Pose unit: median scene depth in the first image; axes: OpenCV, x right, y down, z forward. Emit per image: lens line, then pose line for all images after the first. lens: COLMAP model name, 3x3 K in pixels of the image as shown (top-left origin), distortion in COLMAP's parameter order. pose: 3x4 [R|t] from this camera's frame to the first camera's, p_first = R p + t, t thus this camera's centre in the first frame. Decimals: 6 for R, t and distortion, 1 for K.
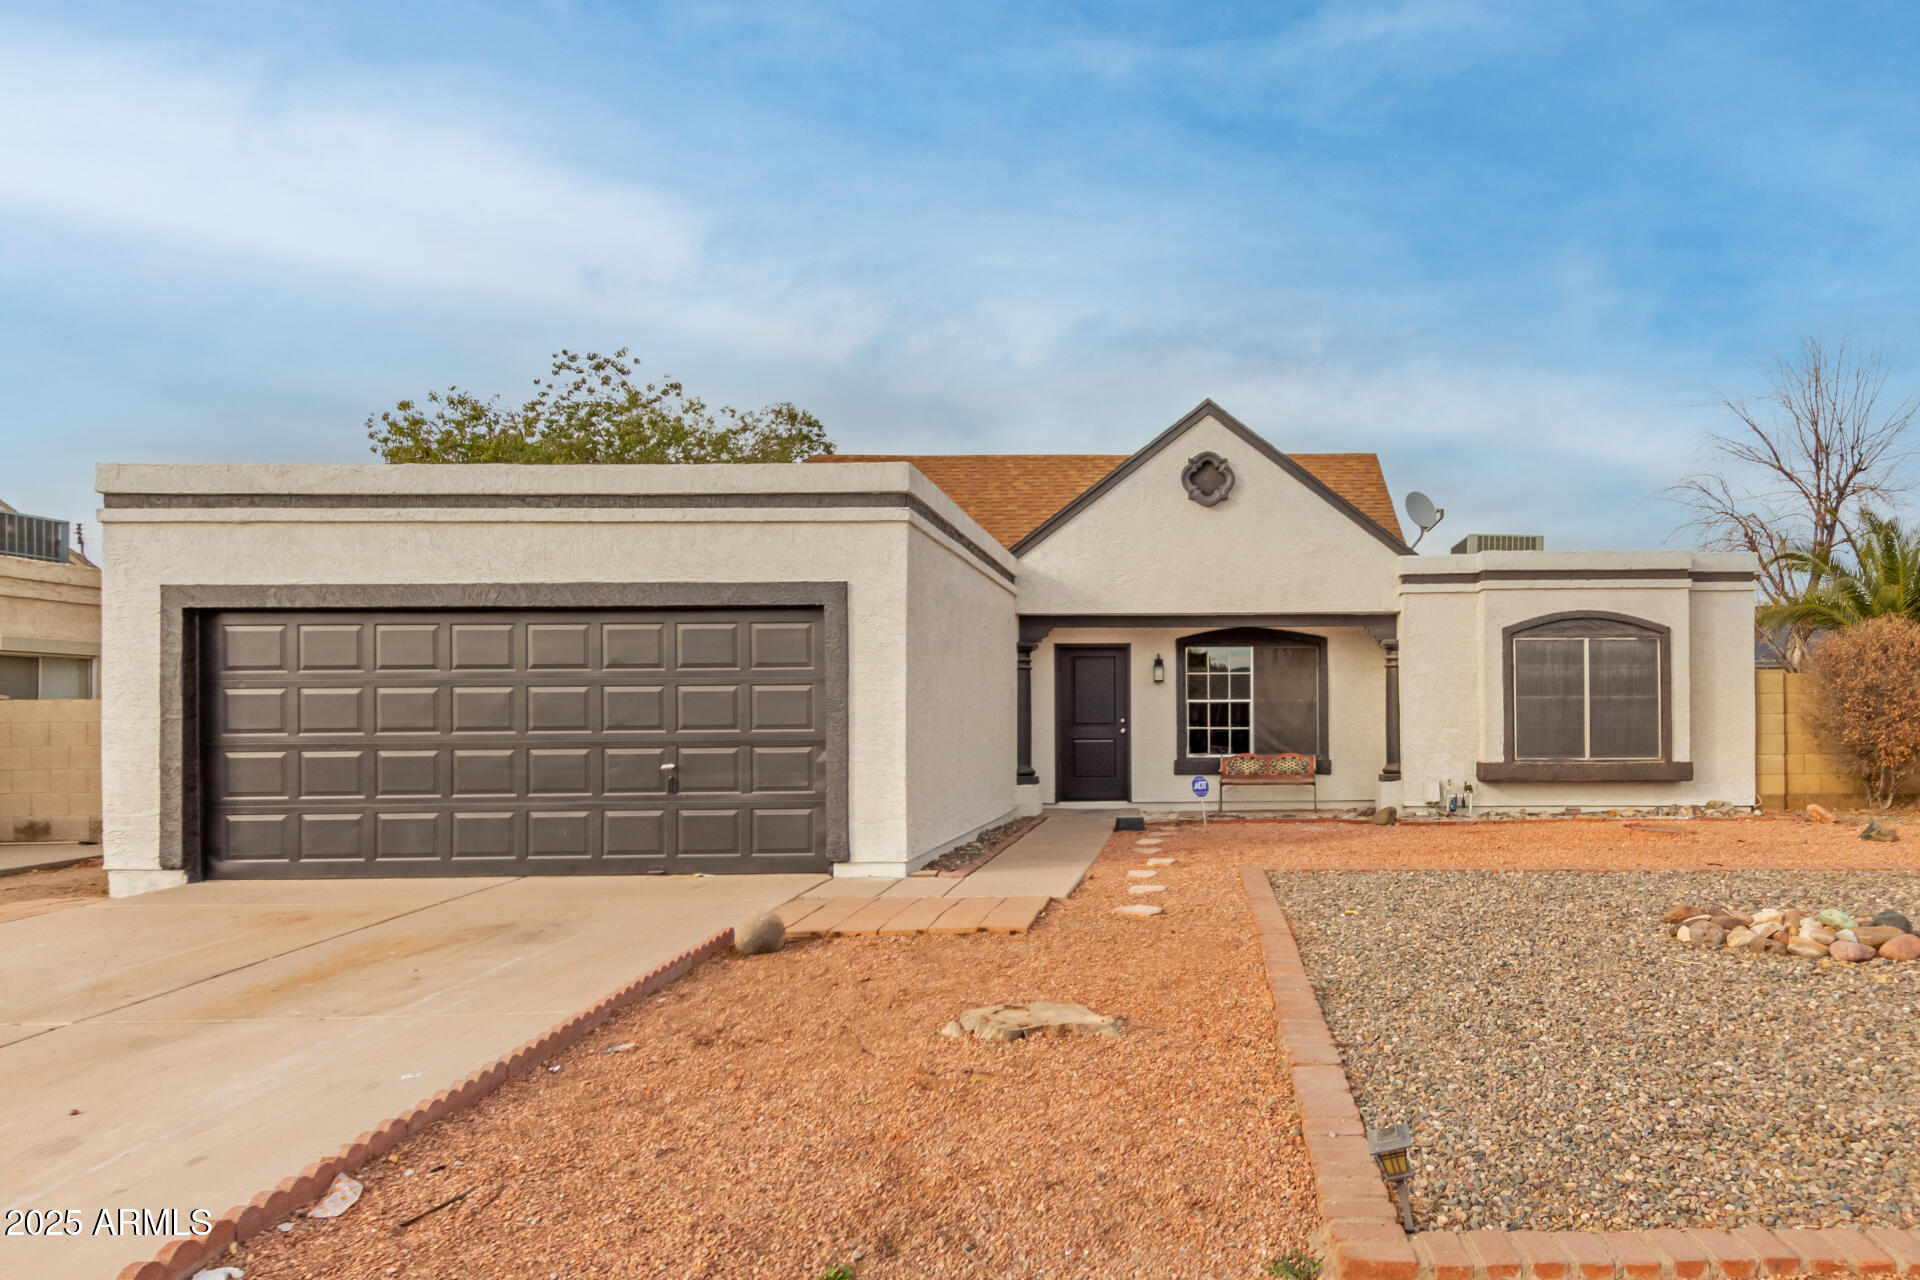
lens RADIAL K [[801.7, 0, 959.2], [0, 801.7, 683.2], [0, 0, 1]] dist [0.028180, -0.015640]
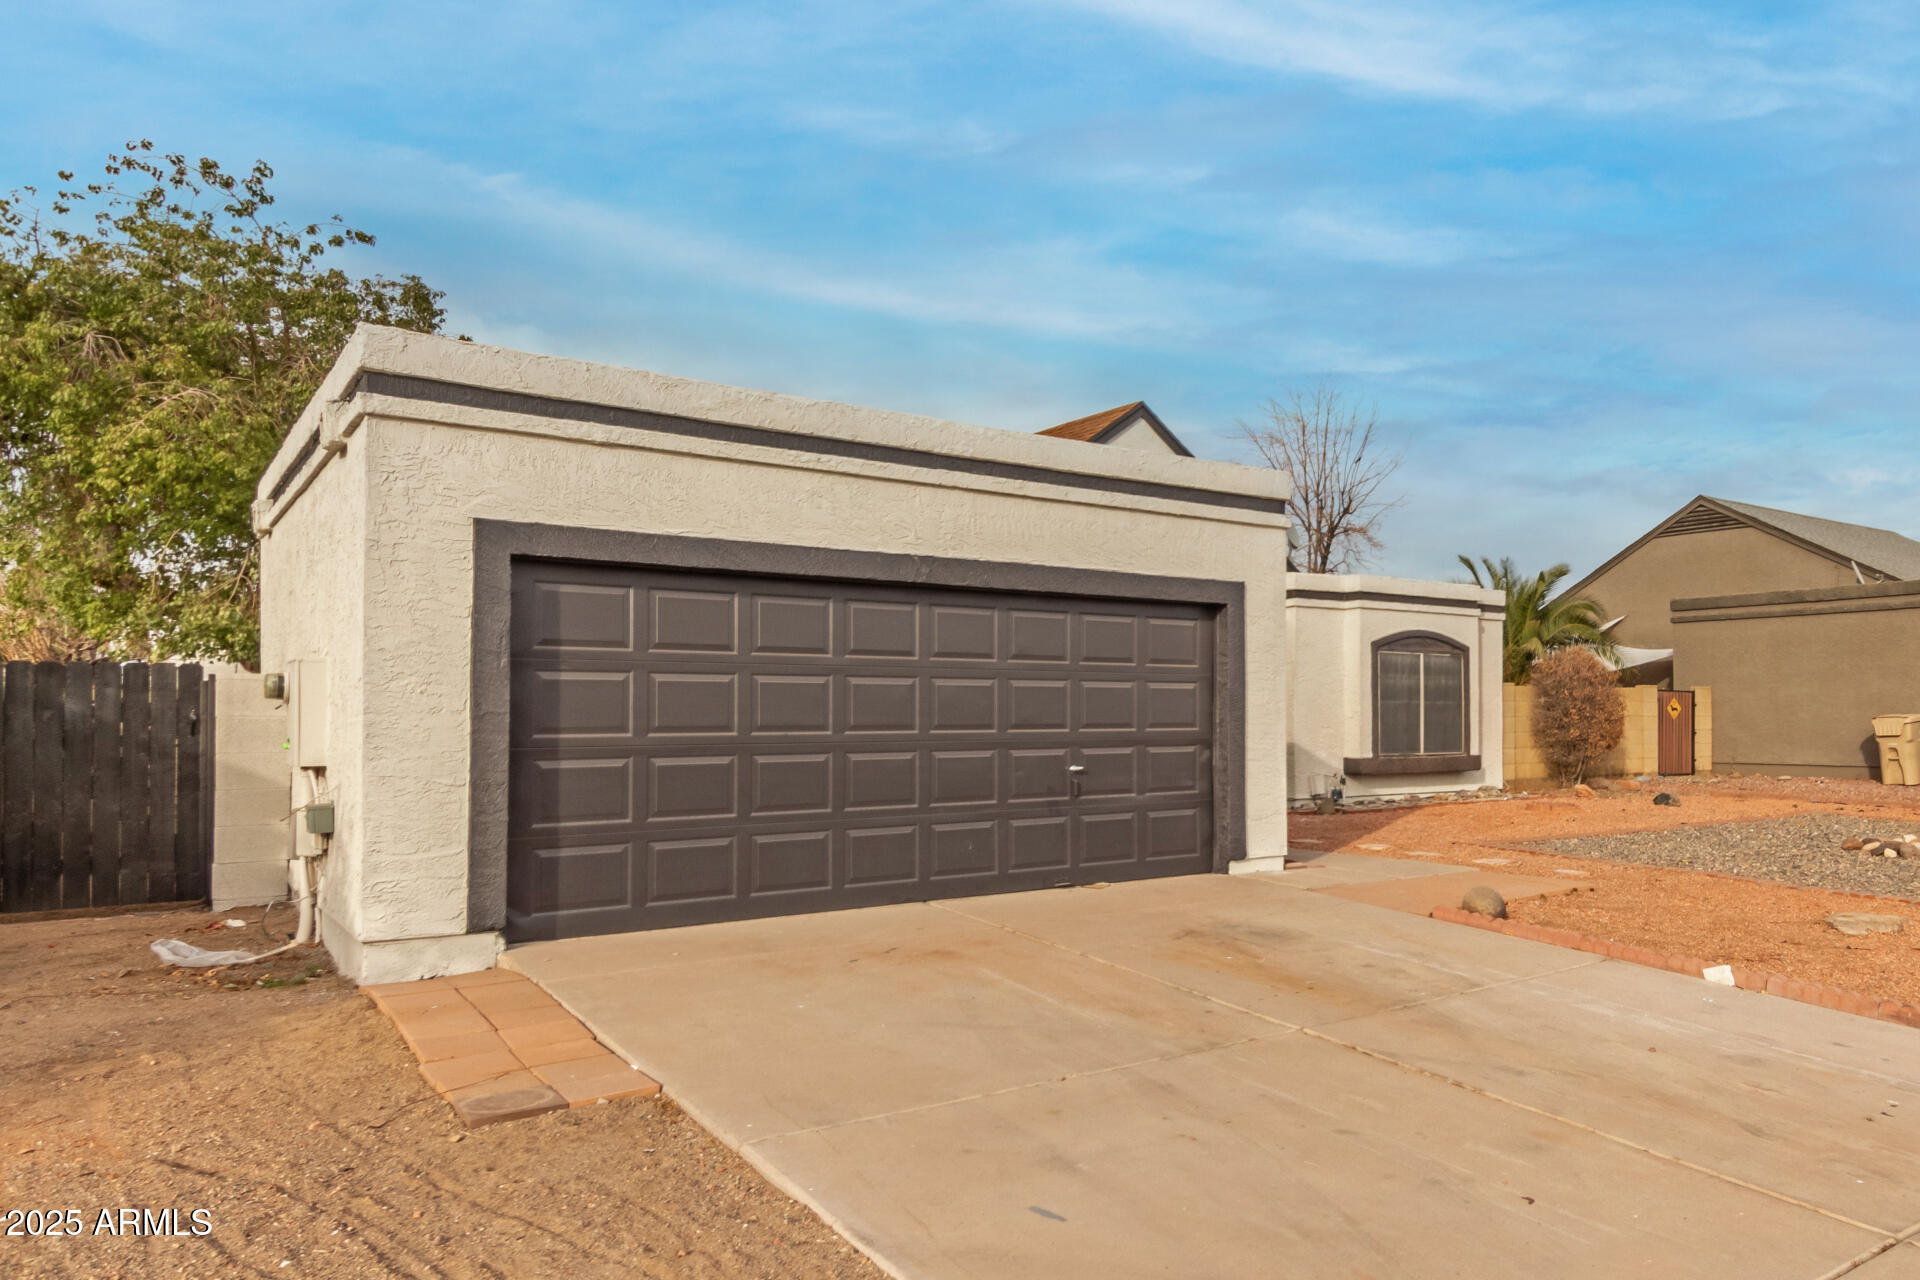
lens RADIAL K [[970.8, 0, 952.6], [0, 970.8, 667.0], [0, 0, 1]] dist [0.016636, -0.001546]
pose [[0.886113, 0.028288, 0.462606, -0.989752], [-0.023258, 0.999592, -0.016573, 0.009065], [-0.462886, 0.003927, 0.886409, 0.077800]]
